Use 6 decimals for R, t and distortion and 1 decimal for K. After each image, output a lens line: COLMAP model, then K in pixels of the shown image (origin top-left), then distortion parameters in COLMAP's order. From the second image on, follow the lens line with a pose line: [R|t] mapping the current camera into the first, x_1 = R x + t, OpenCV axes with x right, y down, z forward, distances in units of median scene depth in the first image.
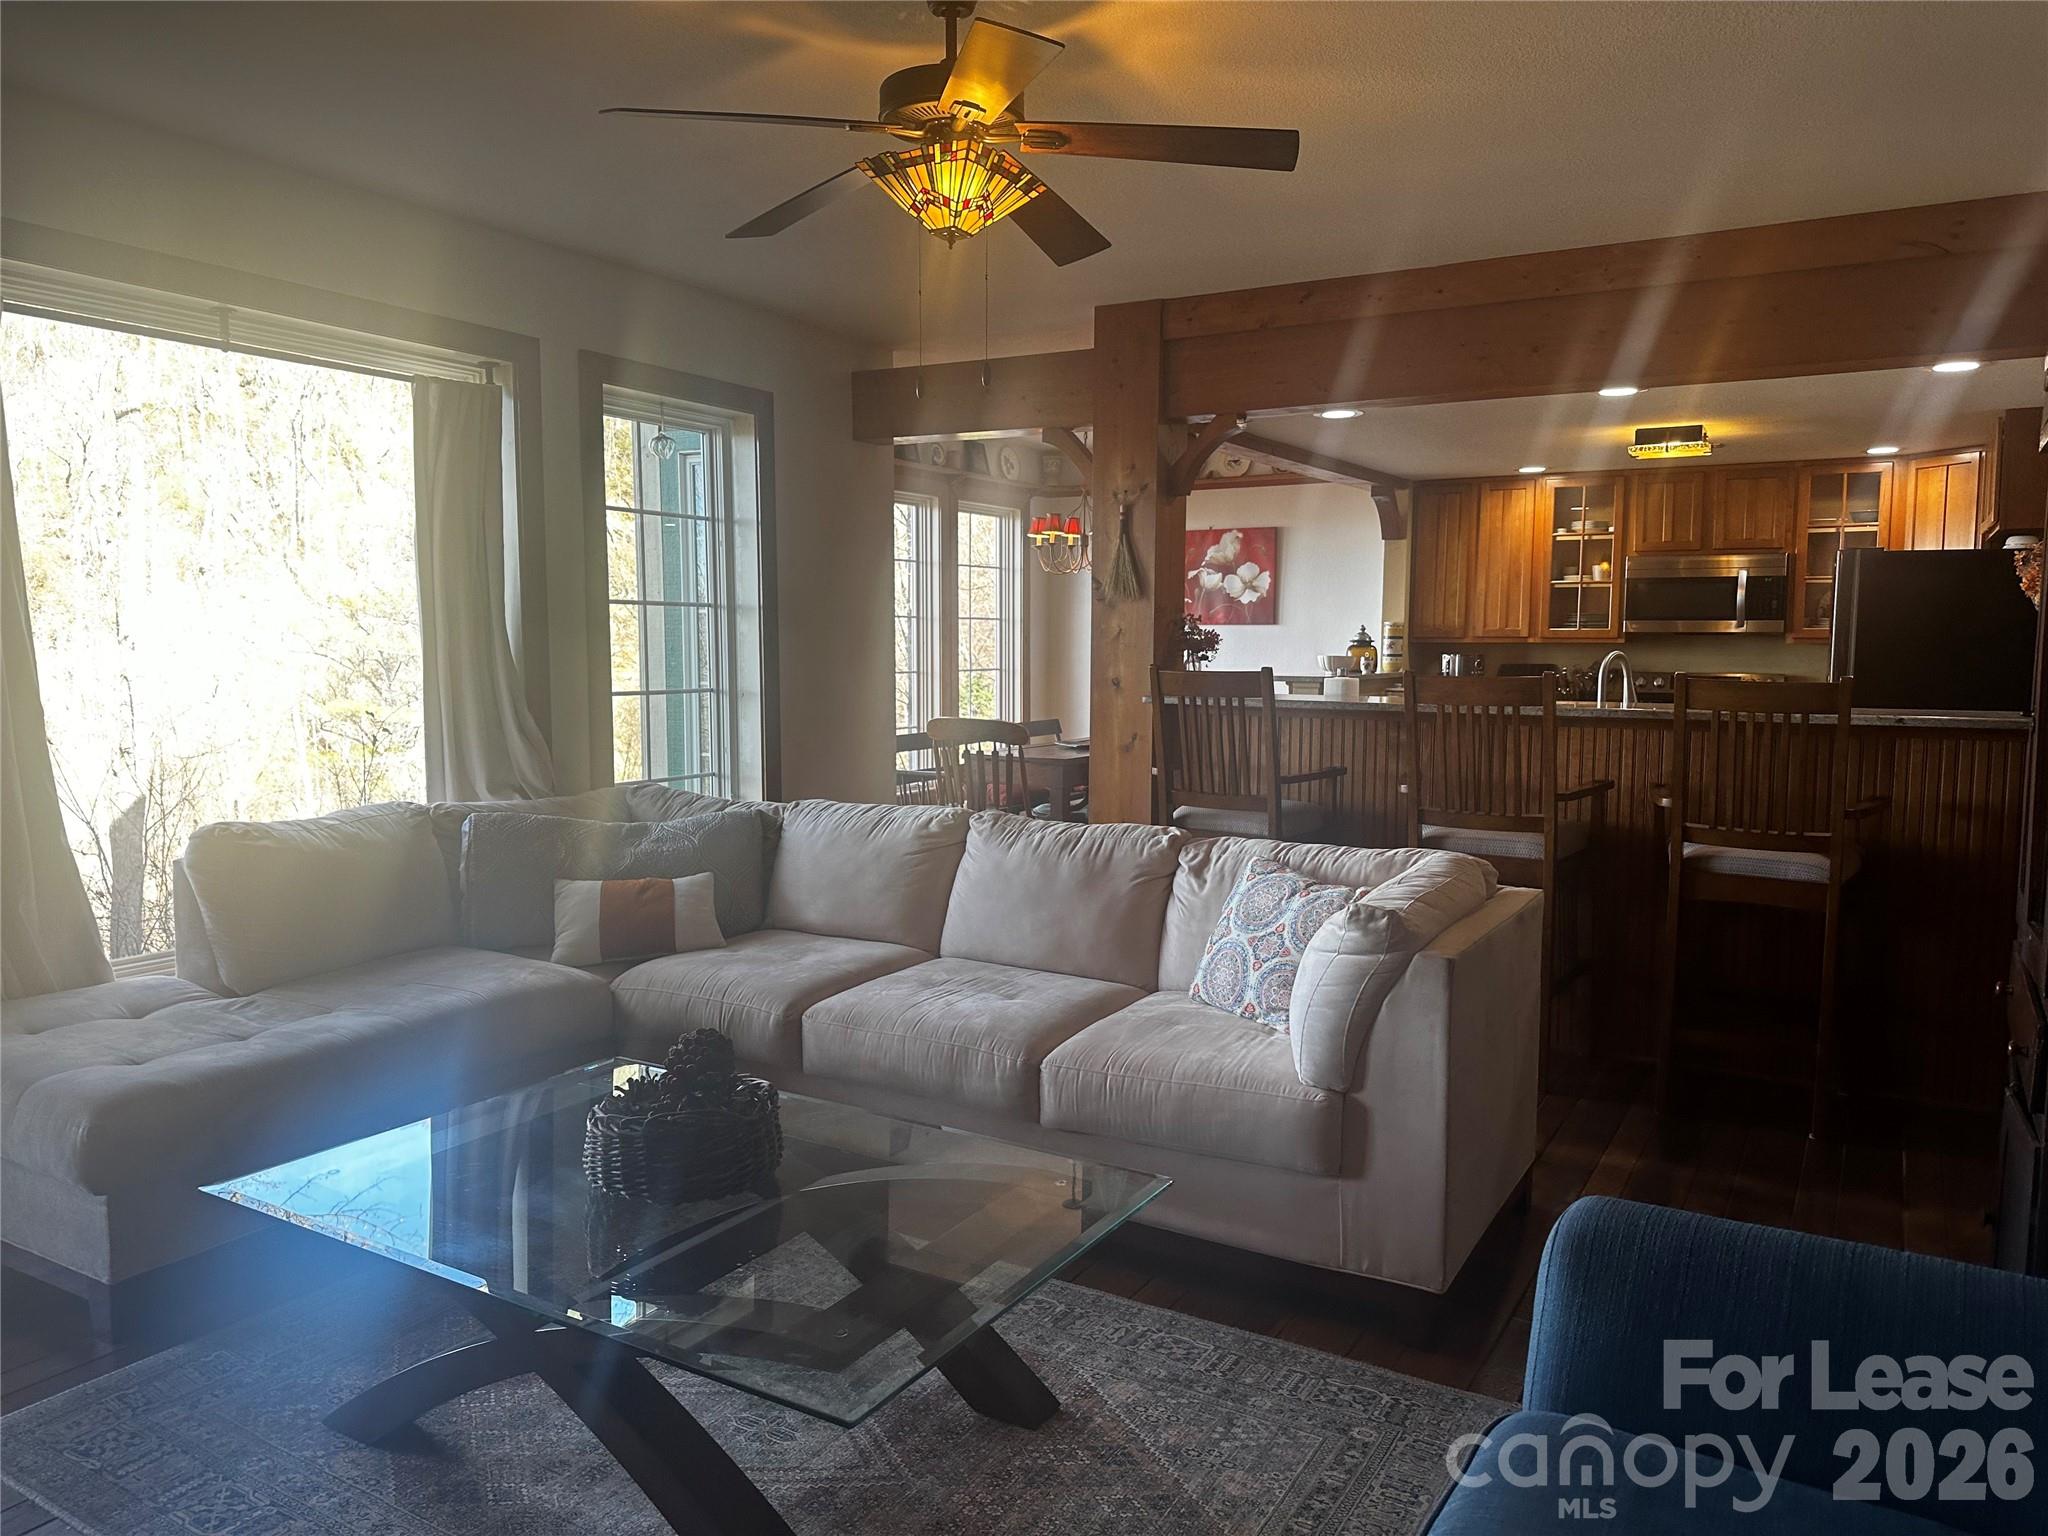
lens RADIAL K [[1489.2, 0, 1037.6], [0, 1489.2, 764.2], [0, 0, 1]] dist [0.103444, -0.121527]
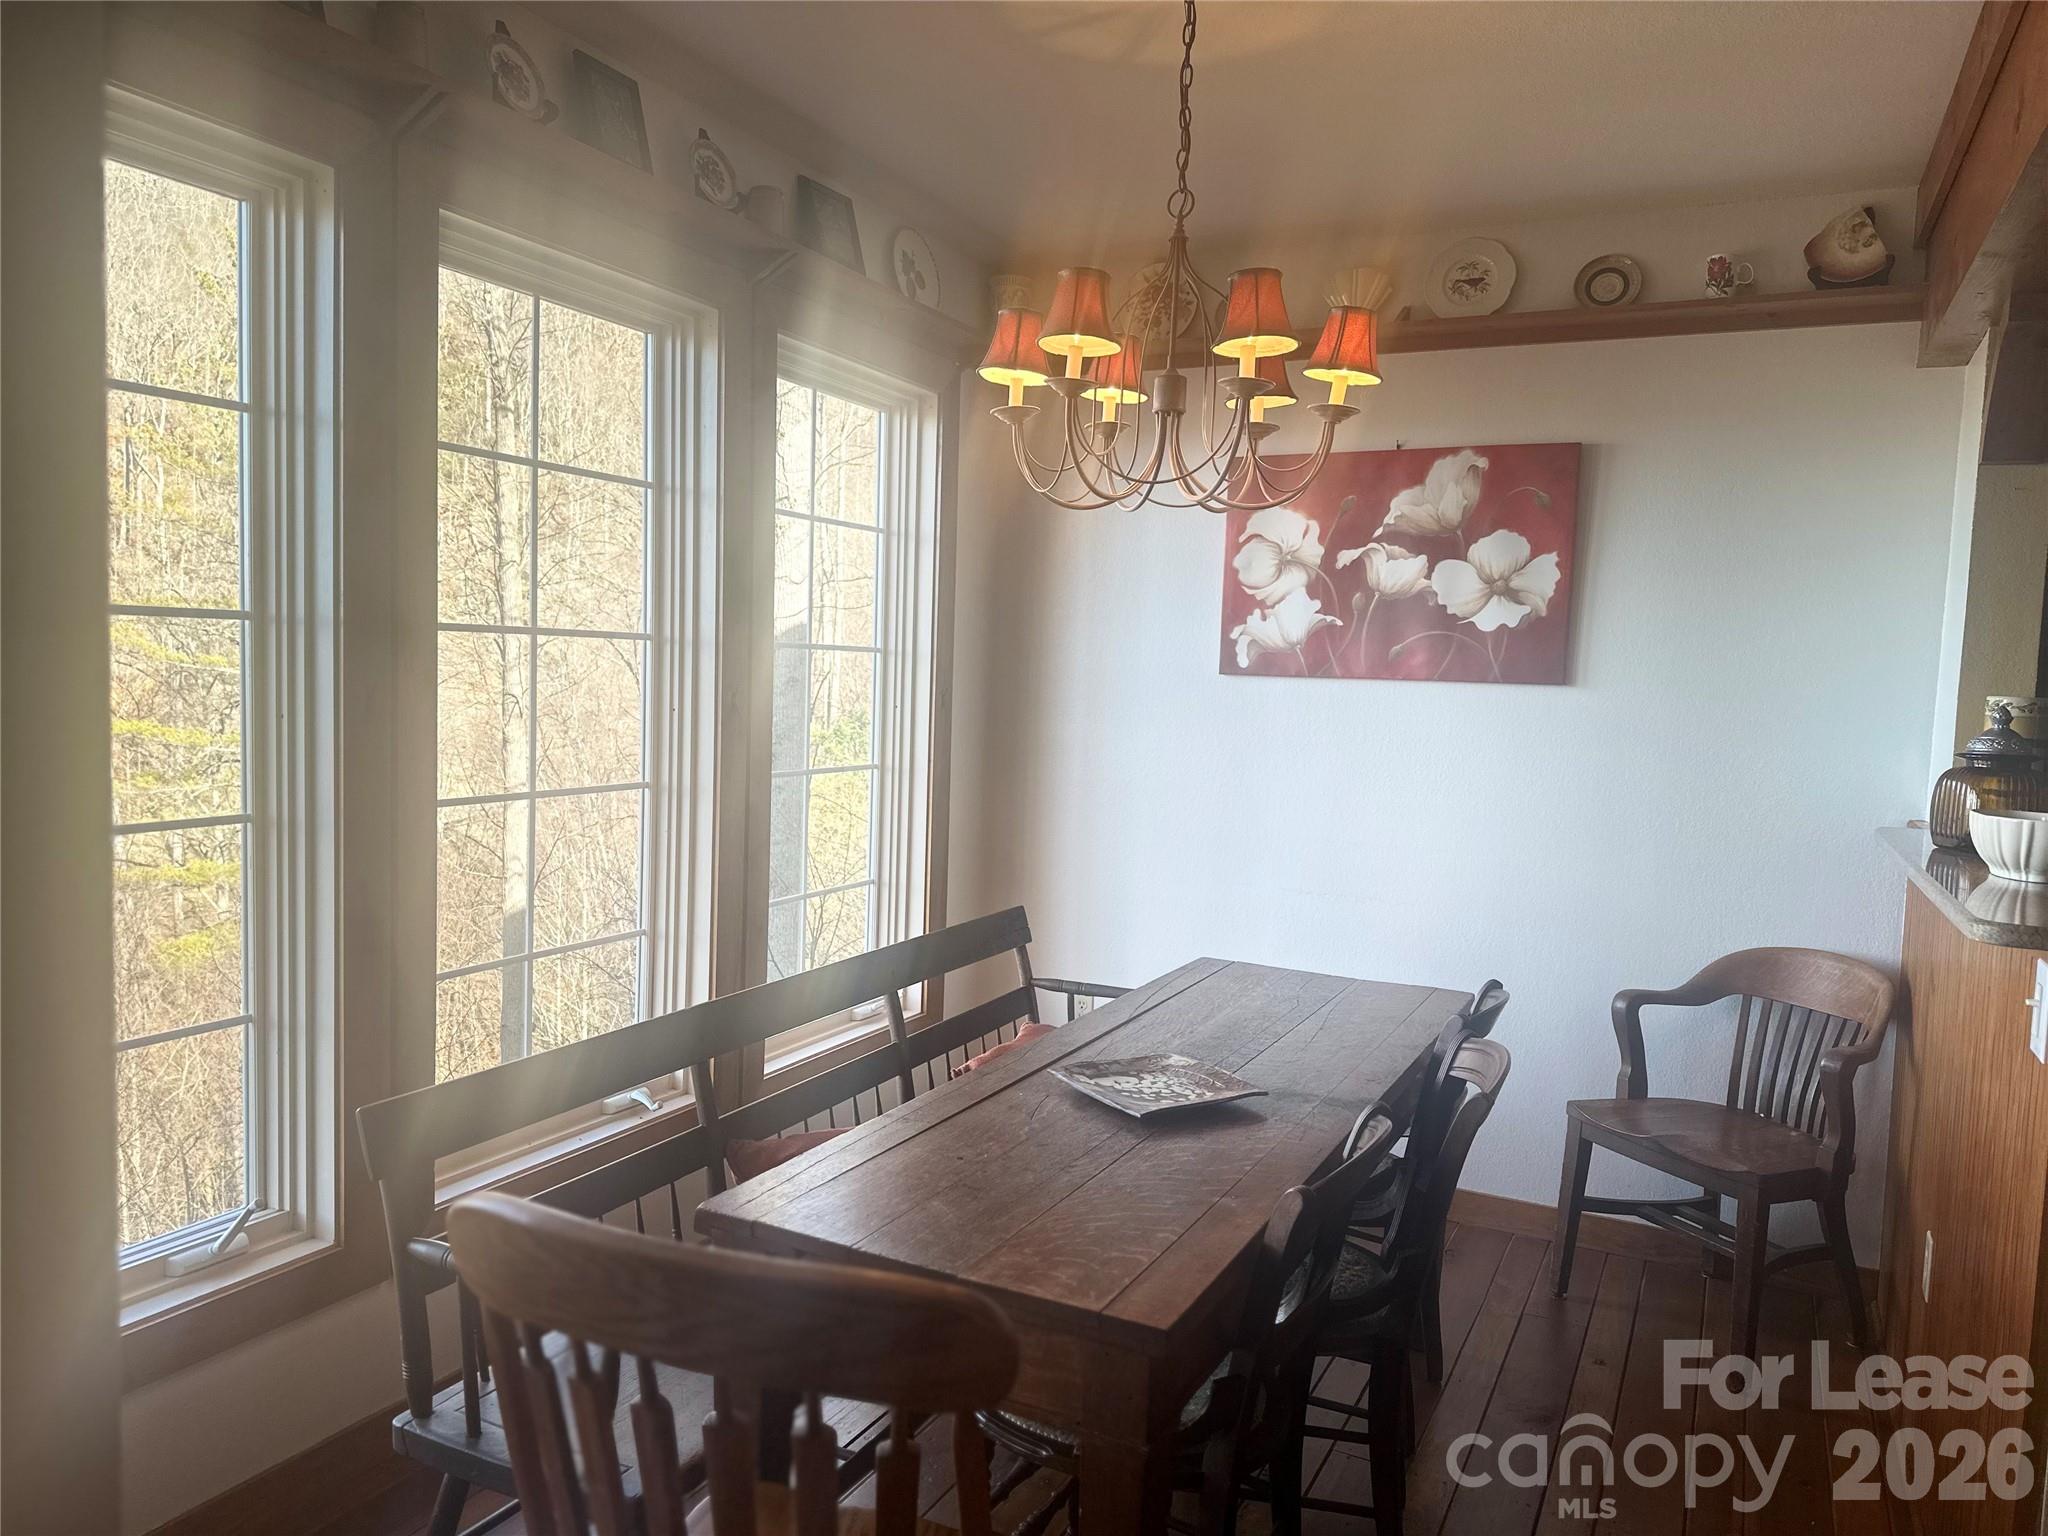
lens RADIAL K [[1489.2, 0, 1025.3], [0, 1489.2, 769.4], [0, 0, 1]] dist [0.103444, -0.121527]
pose [[0.997230, 0.026881, 0.069348, -0.013892], [-0.025615, 0.999490, -0.019086, -0.058899], [-0.069826, 0.017257, 0.997410, 0.600482]]
